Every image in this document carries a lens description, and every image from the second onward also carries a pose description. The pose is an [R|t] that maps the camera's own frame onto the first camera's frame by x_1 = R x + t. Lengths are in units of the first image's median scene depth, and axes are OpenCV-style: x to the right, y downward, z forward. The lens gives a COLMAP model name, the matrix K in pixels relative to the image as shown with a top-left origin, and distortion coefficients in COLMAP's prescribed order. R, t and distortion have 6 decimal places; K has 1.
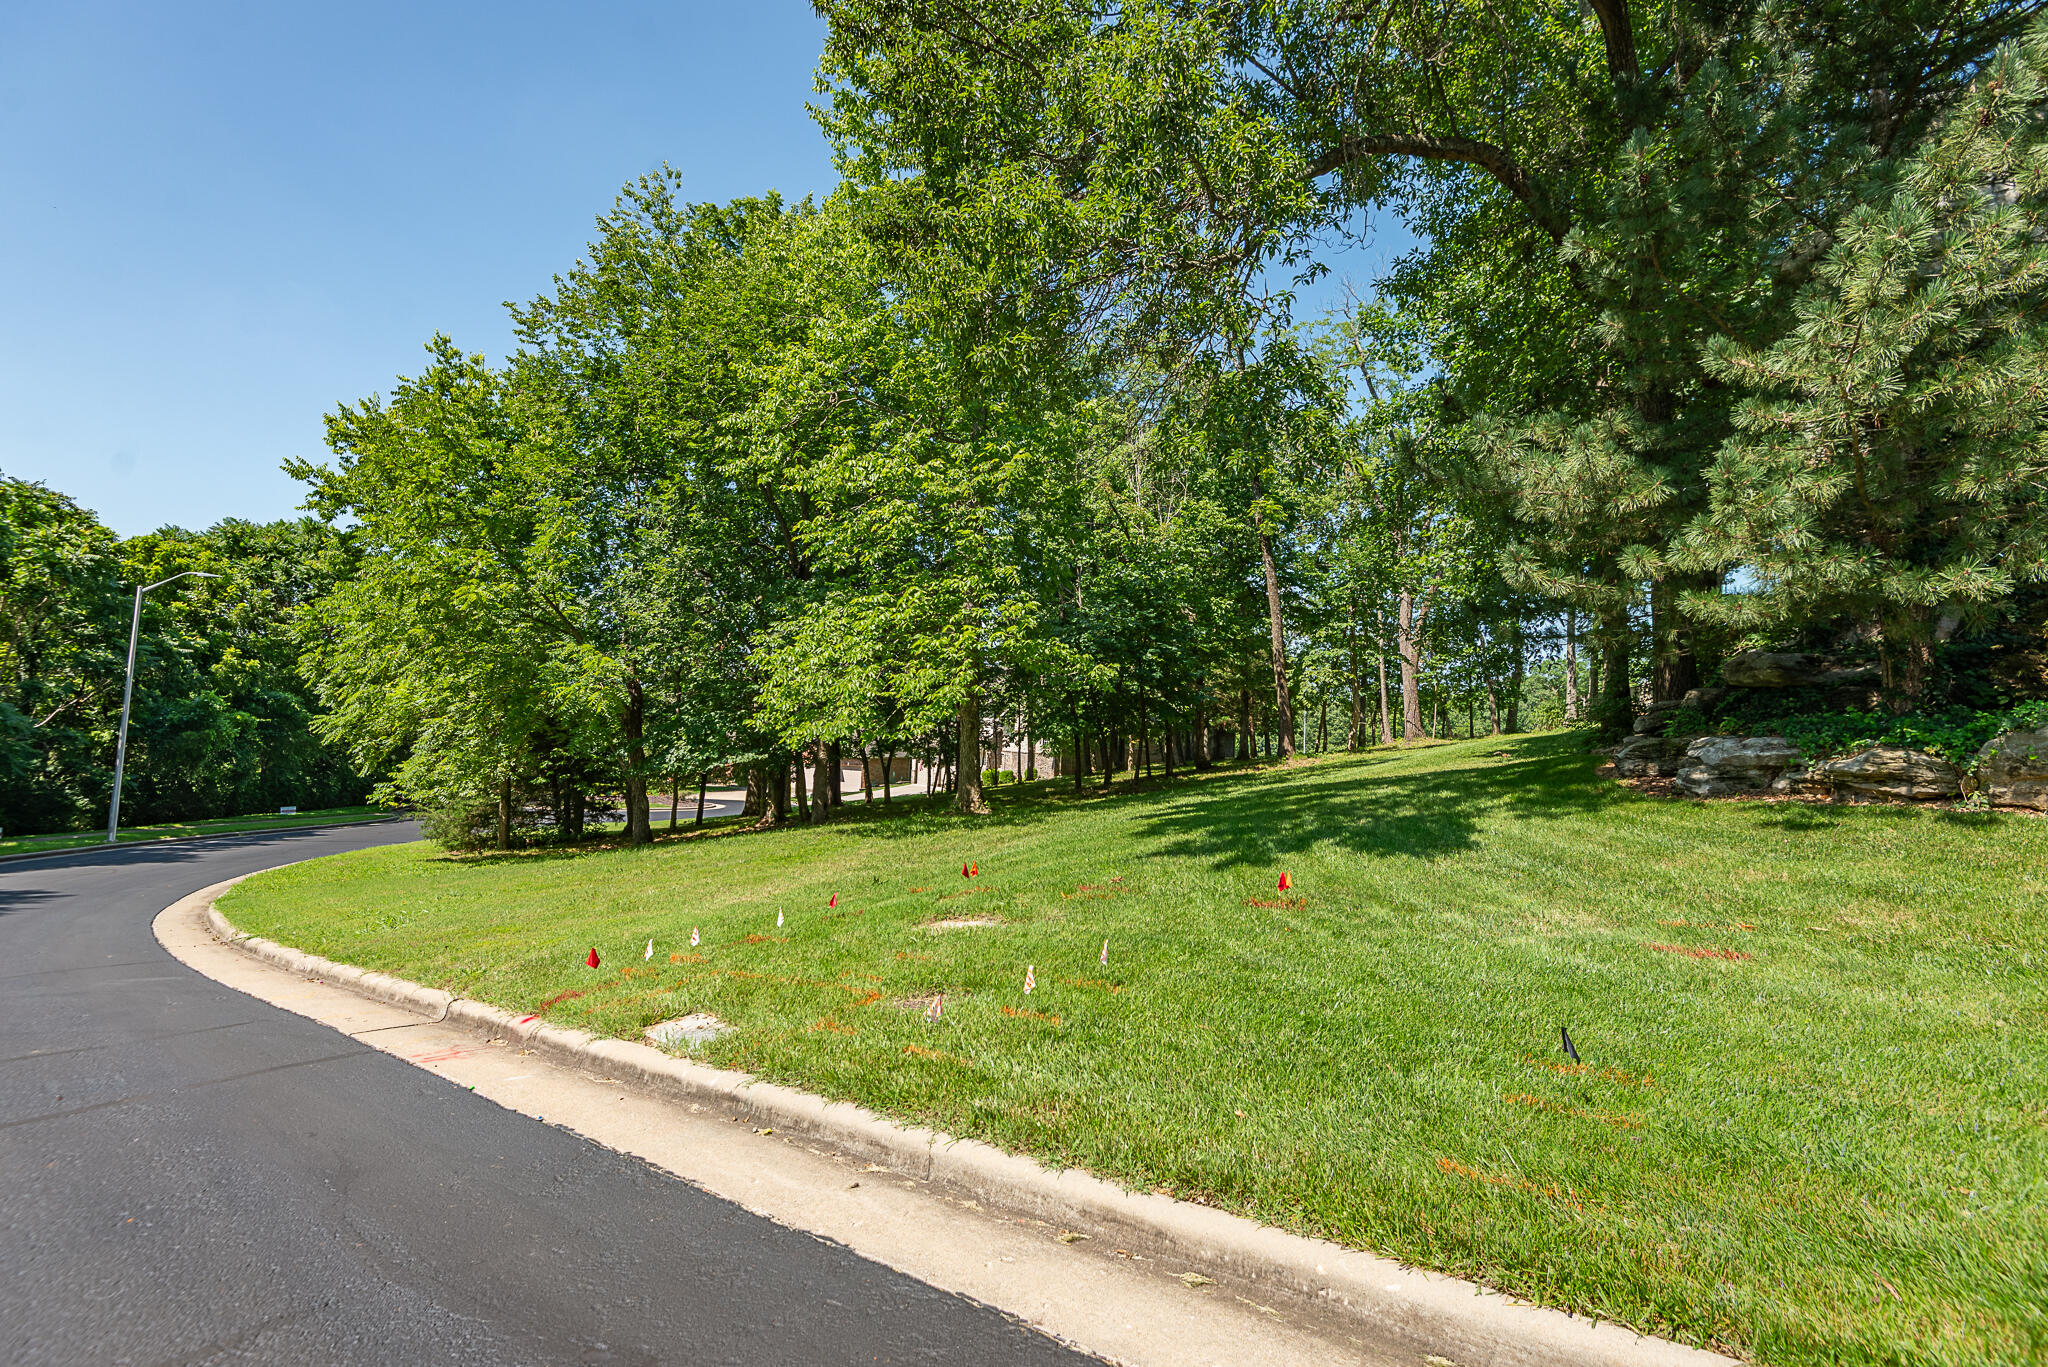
lens RADIAL K [[947.3, 0, 1024.0], [0, 947.3, 683.5], [0, 0, 1]] dist [0.044718, 0.000161]
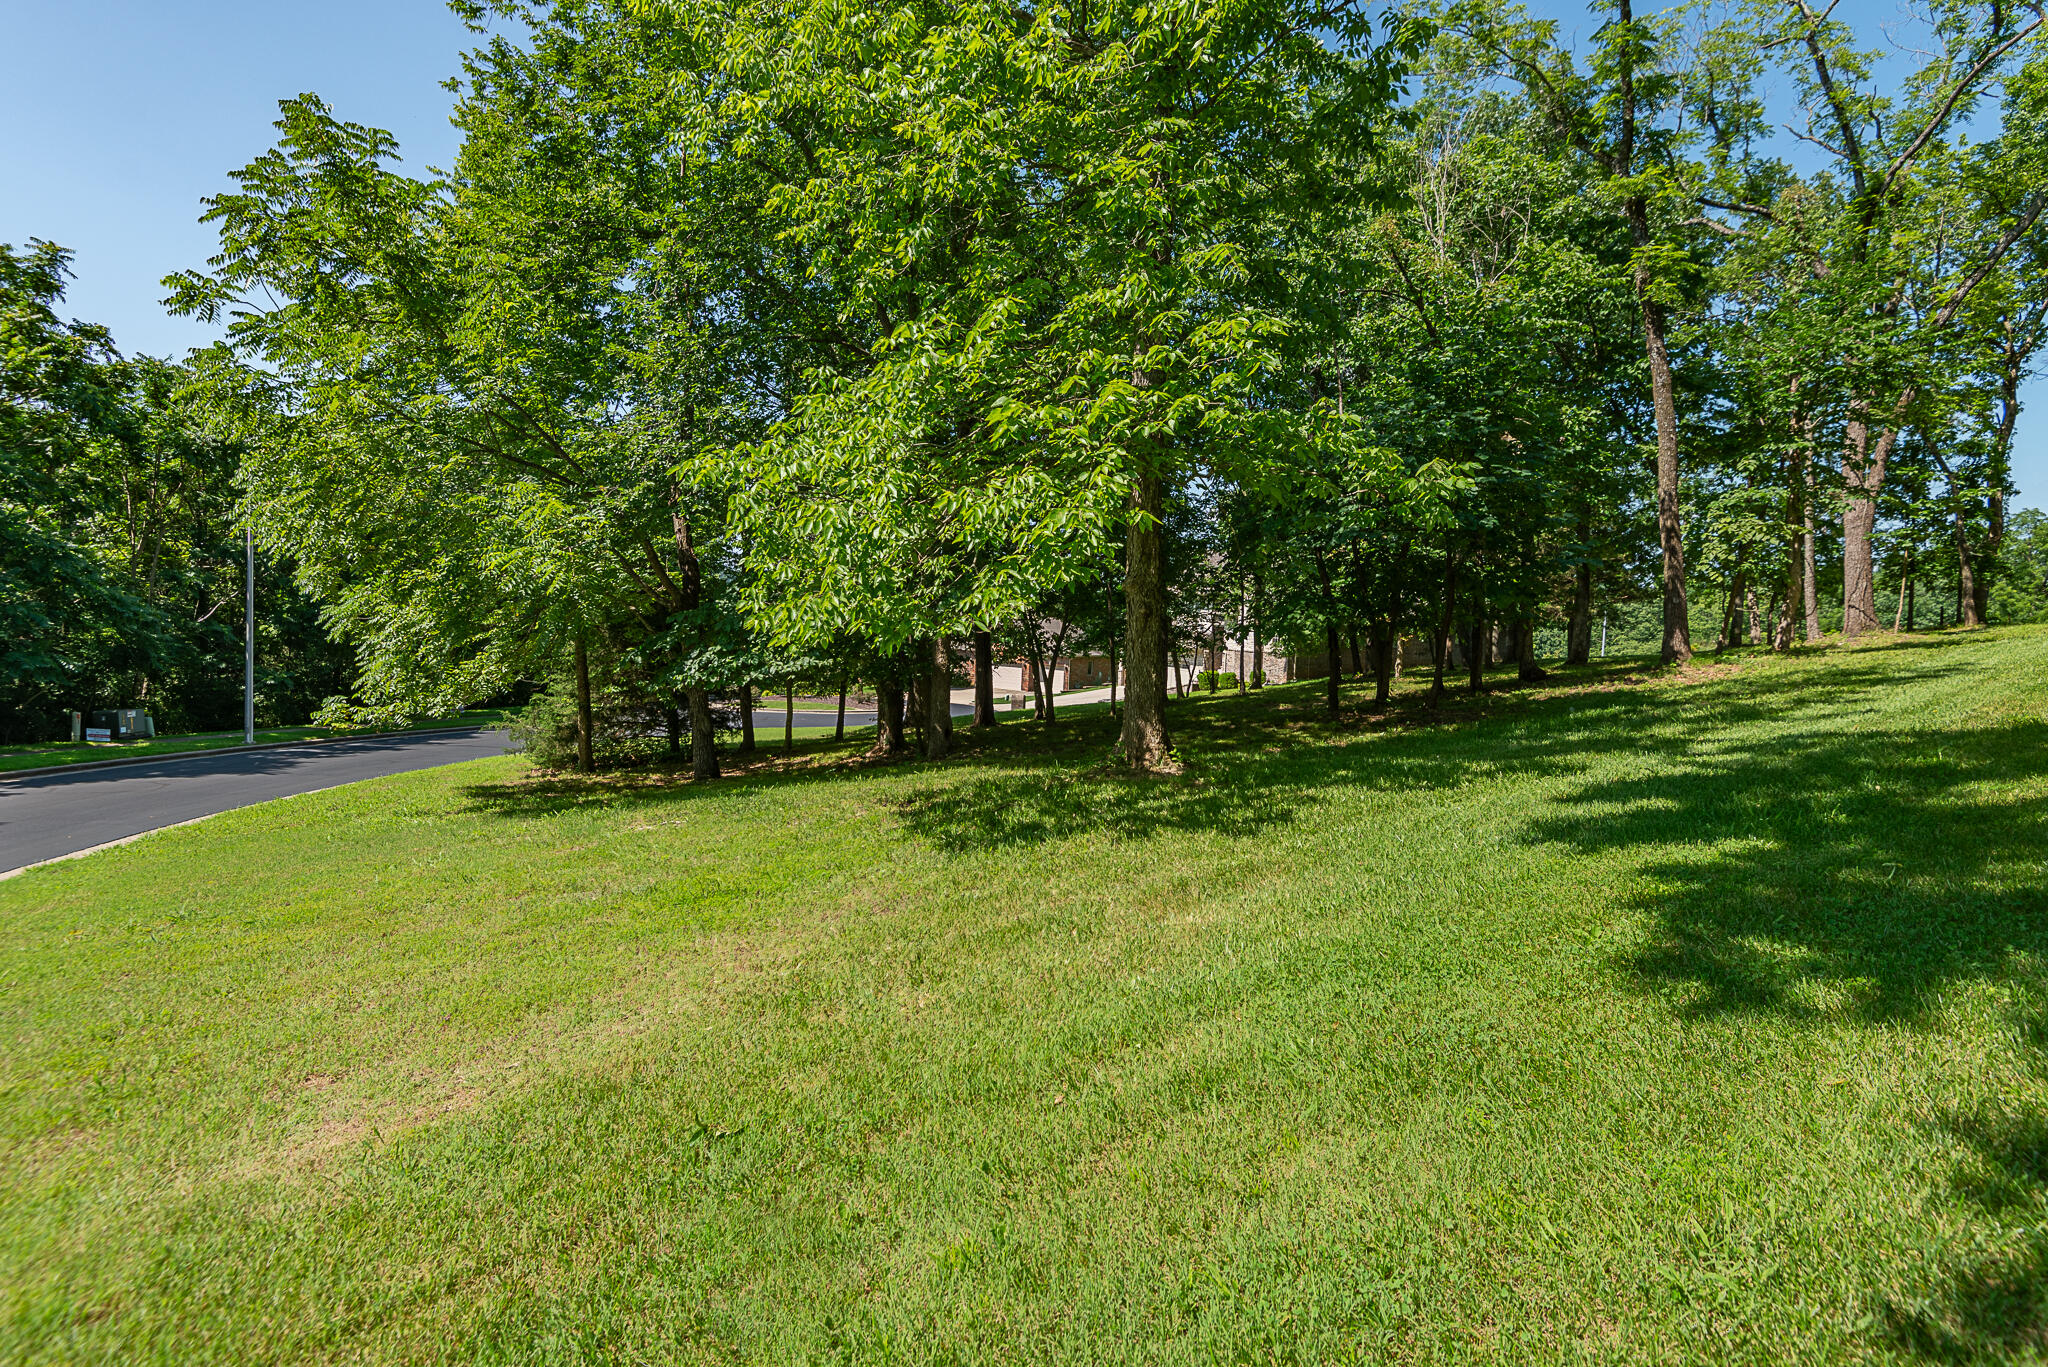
lens RADIAL K [[953.7, 0, 1024.0], [0, 953.7, 683.5], [0, 0, 1]] dist [0.002850, 0.000121]
pose [[0.973199, 0.010579, -0.229721, 0.000632], [0.014428, 0.994165, 0.106904, 0.017318], [0.229511, -0.107353, 0.967368, 0.287203]]
